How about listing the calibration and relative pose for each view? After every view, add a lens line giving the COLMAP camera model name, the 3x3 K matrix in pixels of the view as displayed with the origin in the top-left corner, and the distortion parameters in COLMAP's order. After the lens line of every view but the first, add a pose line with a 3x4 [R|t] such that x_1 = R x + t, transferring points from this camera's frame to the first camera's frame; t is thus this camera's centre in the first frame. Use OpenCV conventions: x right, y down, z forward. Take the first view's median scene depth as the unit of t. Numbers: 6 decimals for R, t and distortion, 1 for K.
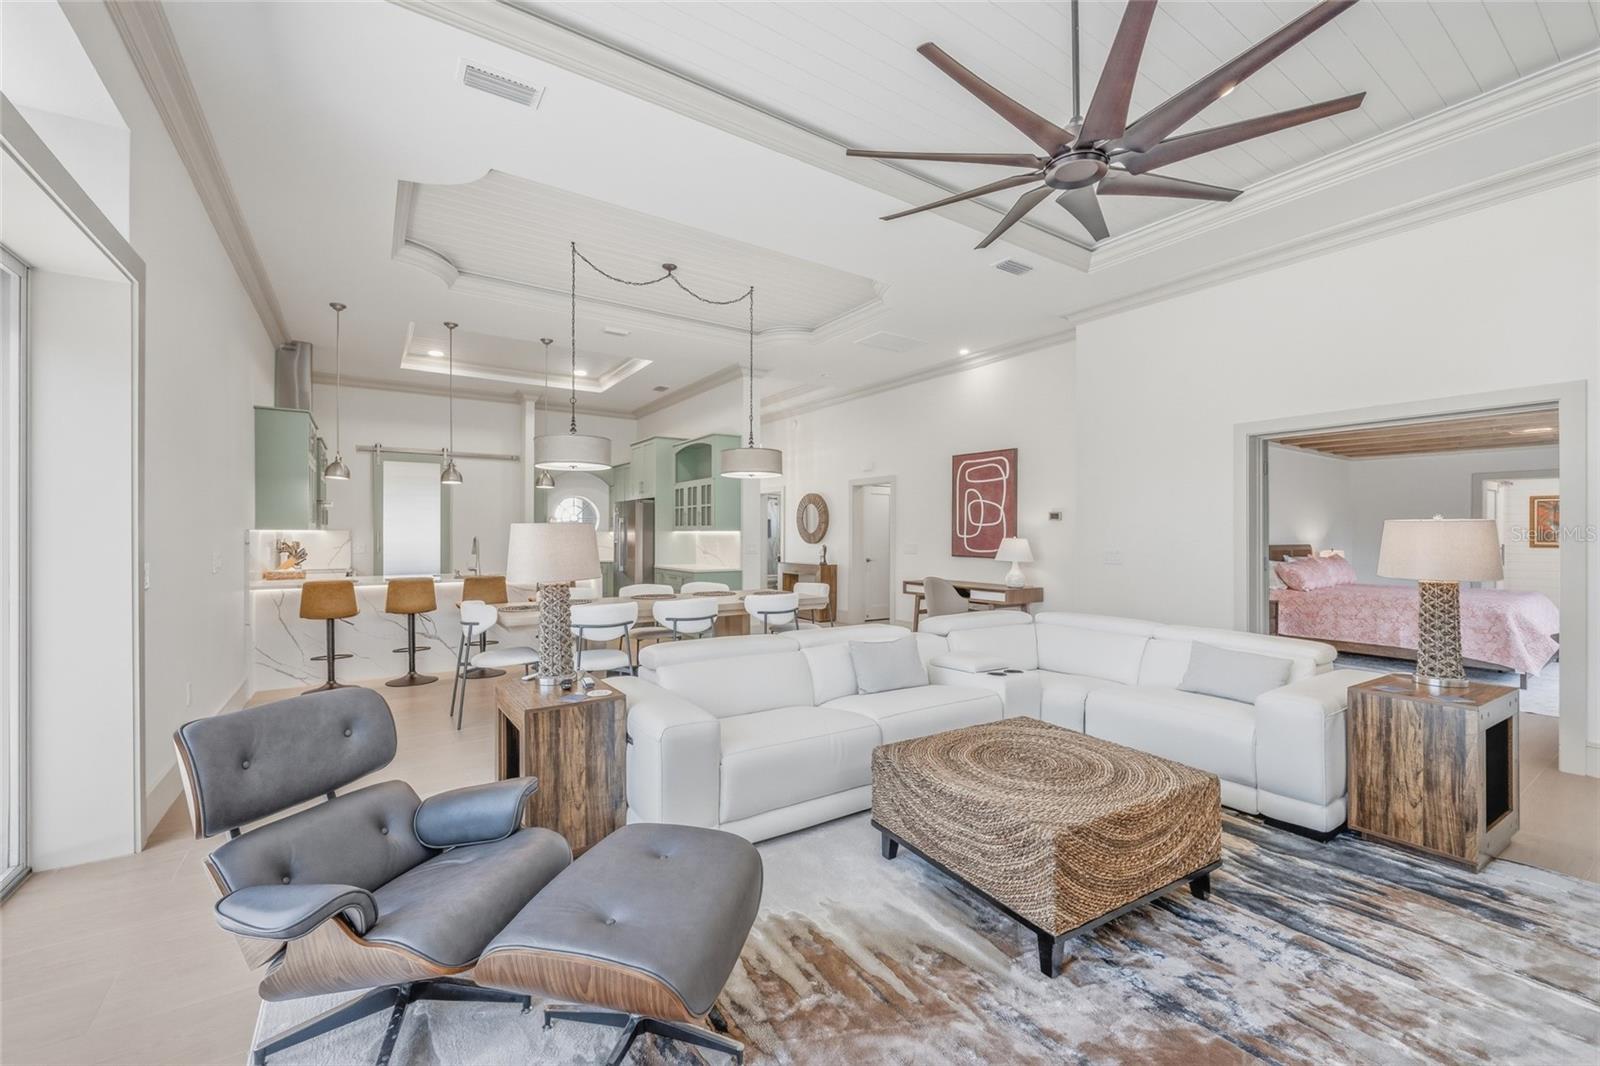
lens RADIAL K [[646.8, 0, 800.0], [0, 646.8, 533.0], [0, 0, 1]] dist [0.000415, 0.000029]
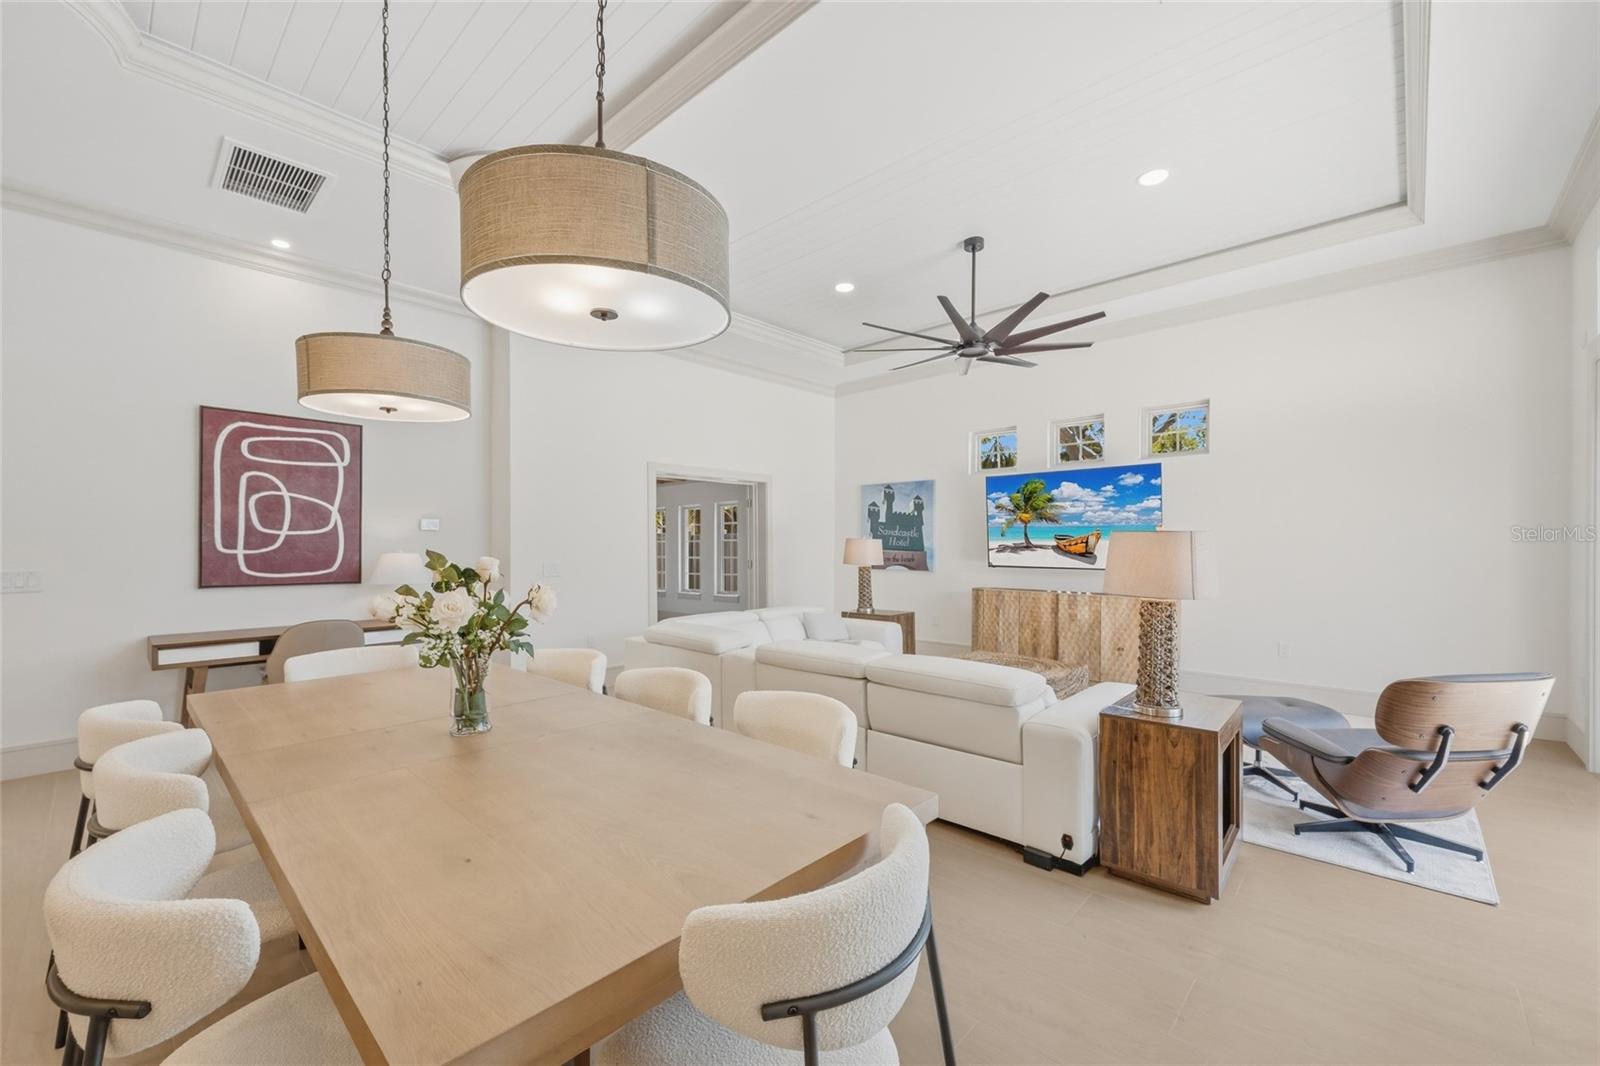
lens RADIAL K [[646.8, 0, 800.0], [0, 646.8, 533.0], [0, 0, 1]] dist [0.000415, 0.000029]
pose [[-0.225126, 0.023111, 0.974056, -0.432543], [0.002078, 0.999728, -0.023240, 0.002935], [-0.974327, -0.003208, -0.225113, 0.658883]]
